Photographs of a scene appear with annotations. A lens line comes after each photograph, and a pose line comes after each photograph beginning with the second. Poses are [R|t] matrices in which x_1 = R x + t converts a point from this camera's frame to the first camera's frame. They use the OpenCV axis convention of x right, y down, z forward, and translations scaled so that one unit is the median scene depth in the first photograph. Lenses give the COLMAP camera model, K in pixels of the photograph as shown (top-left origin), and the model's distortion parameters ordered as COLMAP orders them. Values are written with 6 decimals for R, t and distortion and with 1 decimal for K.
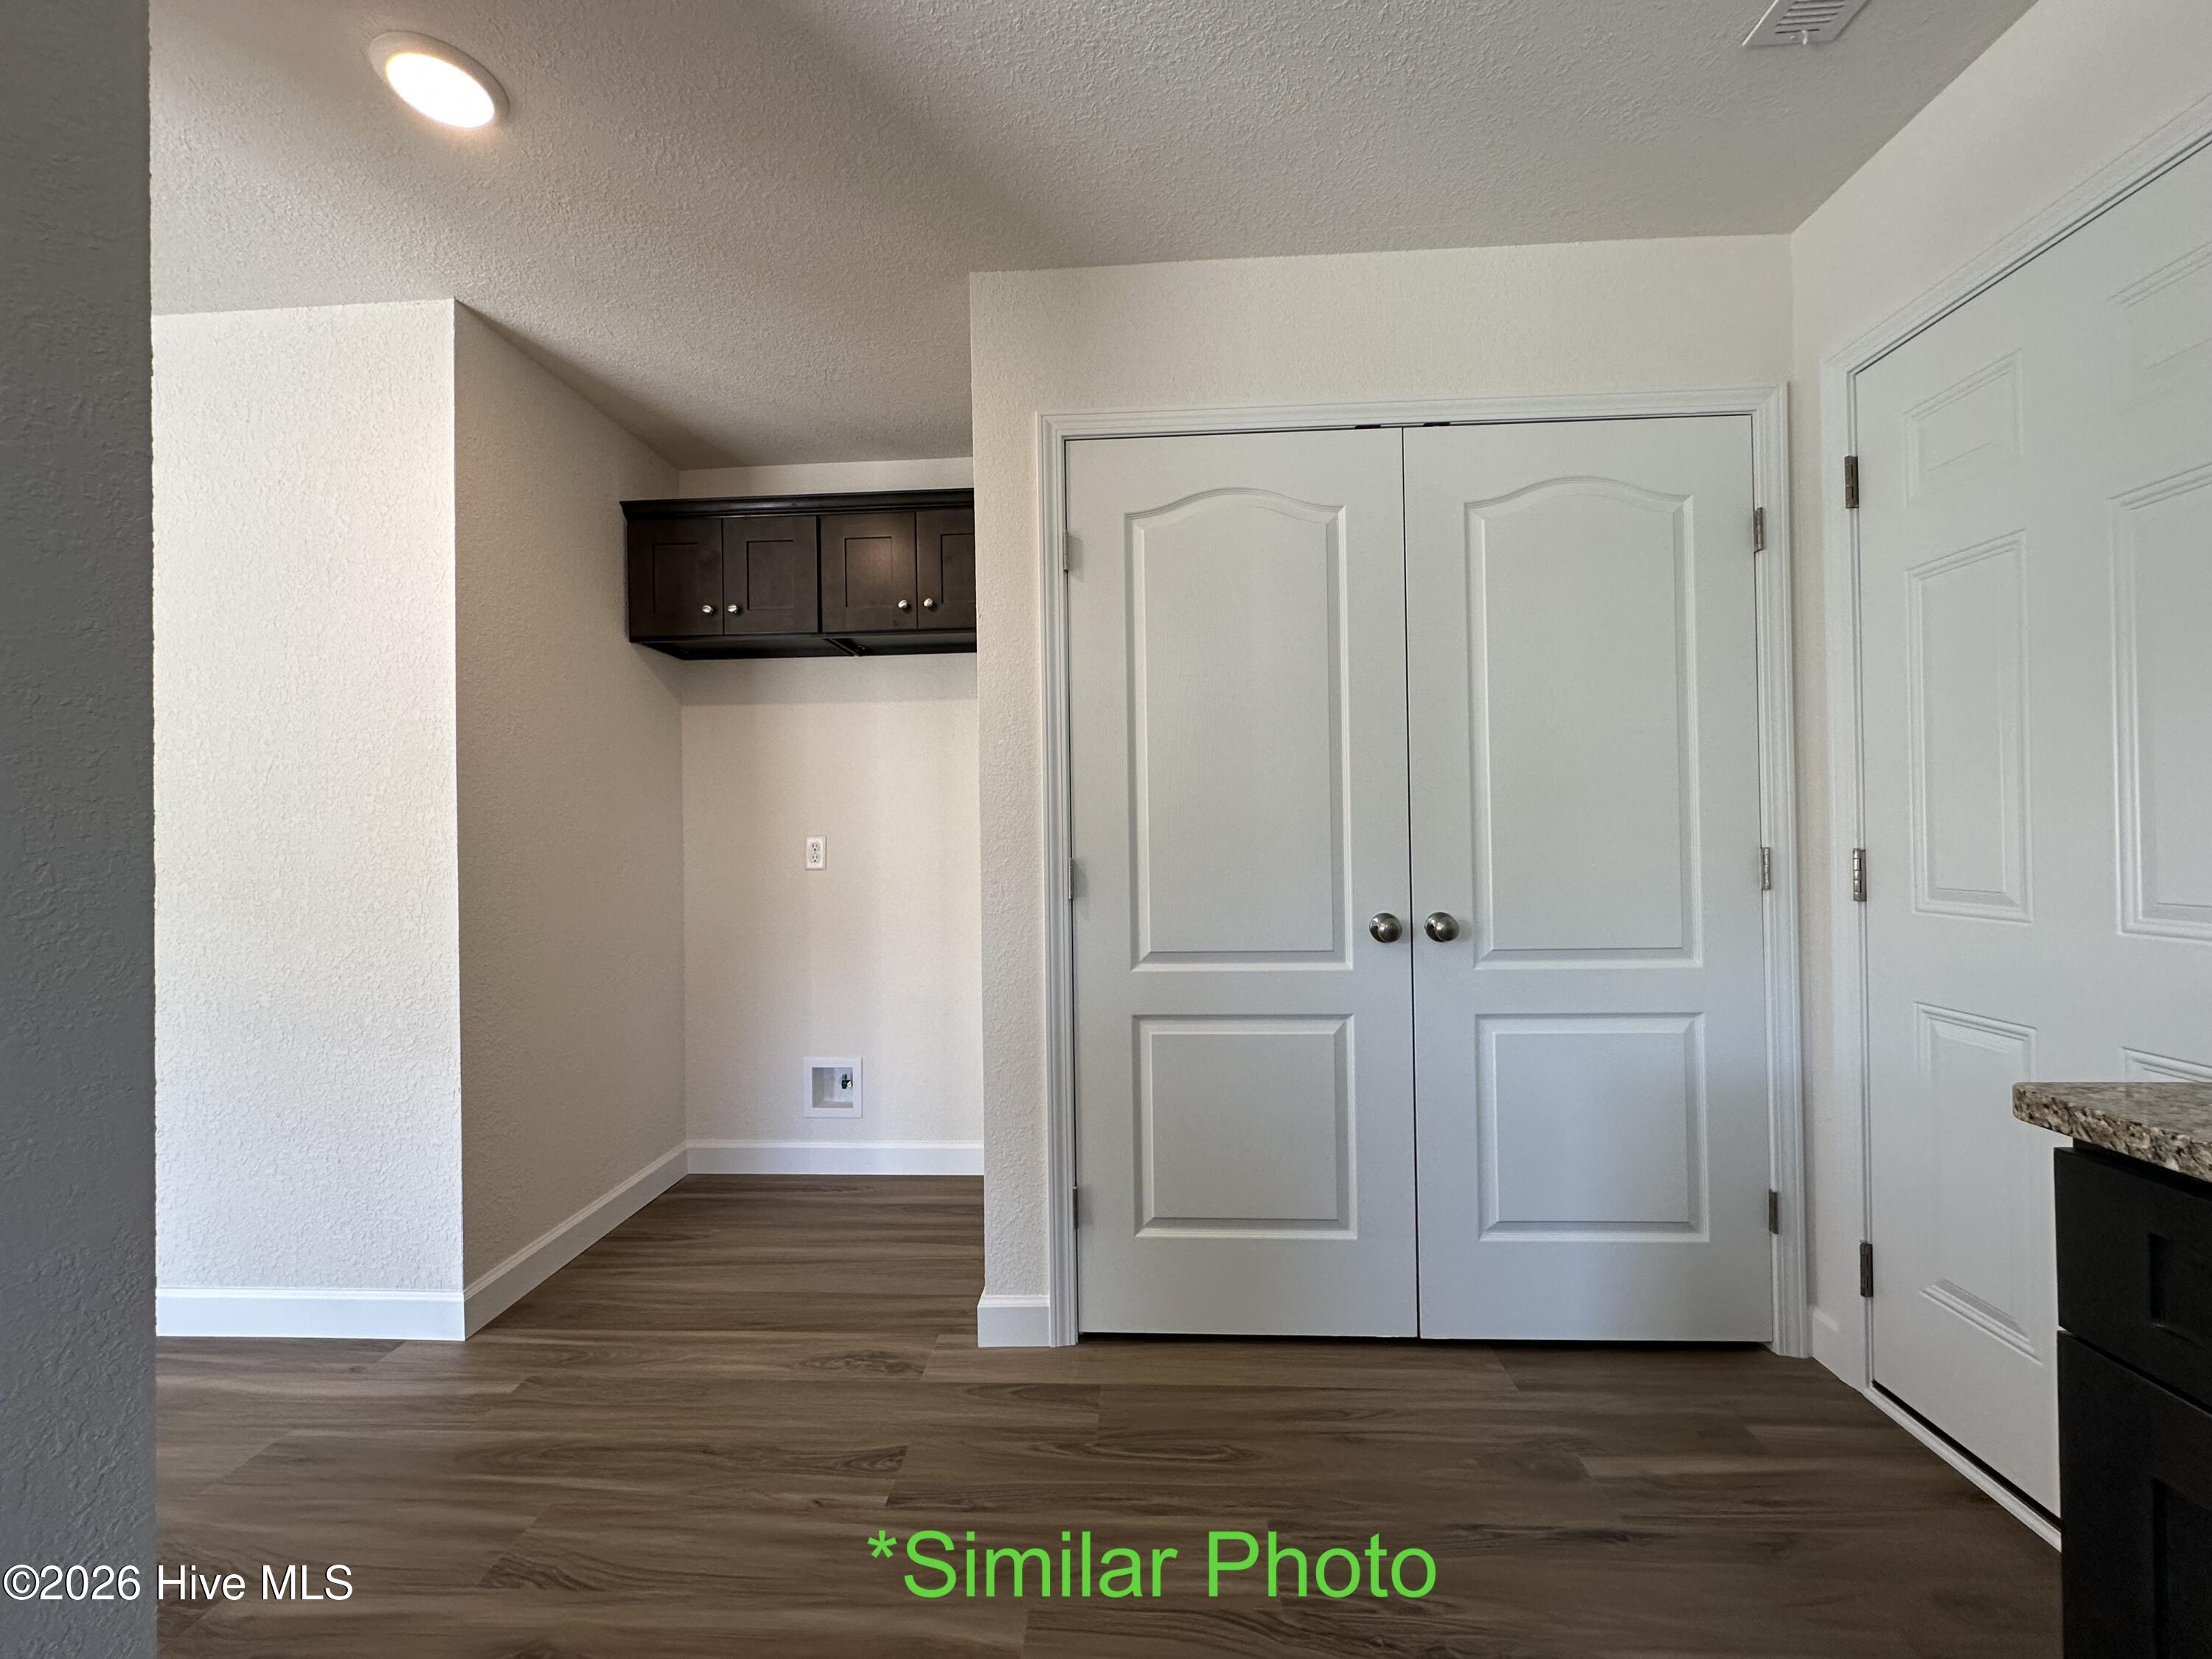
lens RADIAL K [[884.9, 0, 1111.1], [0, 884.9, 830.8], [0, 0, 1]] dist [-0.001364, 0.000975]
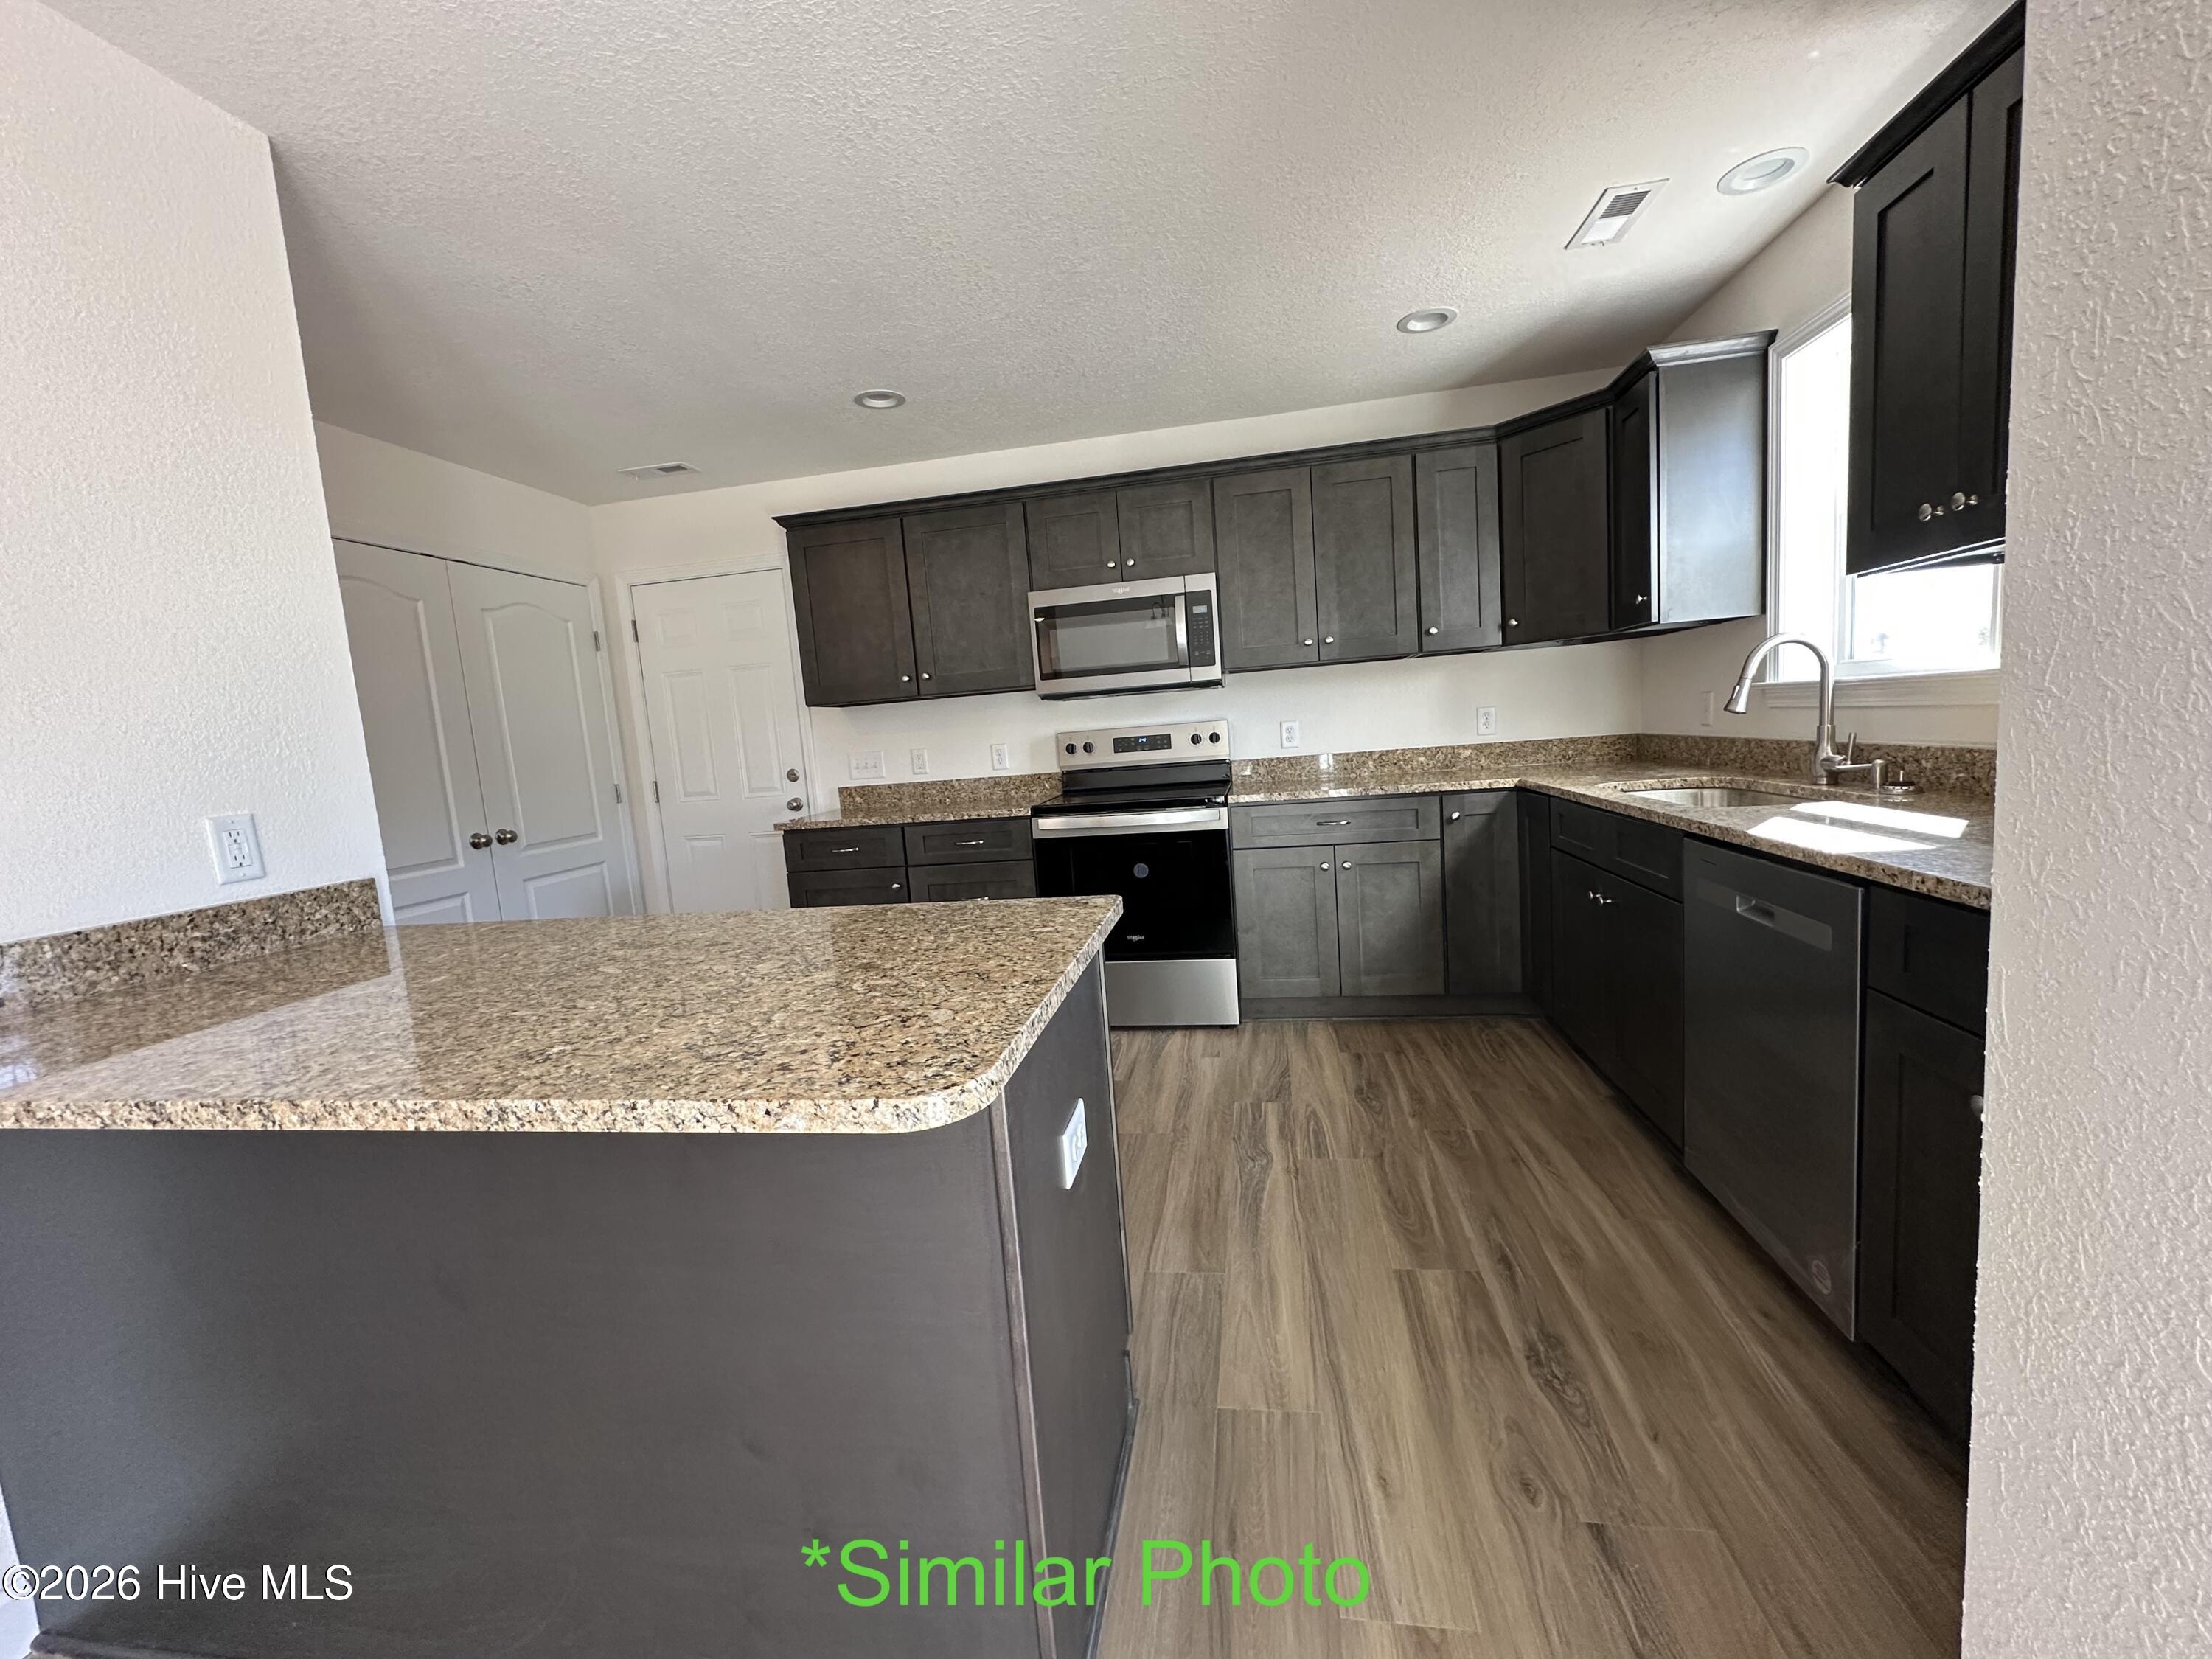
lens RADIAL K [[884.9, 0, 1098.2], [0, 884.9, 826.3], [0, 0, 1]] dist [-0.001364, 0.000975]
pose [[0.133154, -0.105249, 0.985491, -1.328386], [0.068568, 0.992941, 0.096780, -0.008520], [-0.988721, 0.054686, 0.139431, -0.522504]]
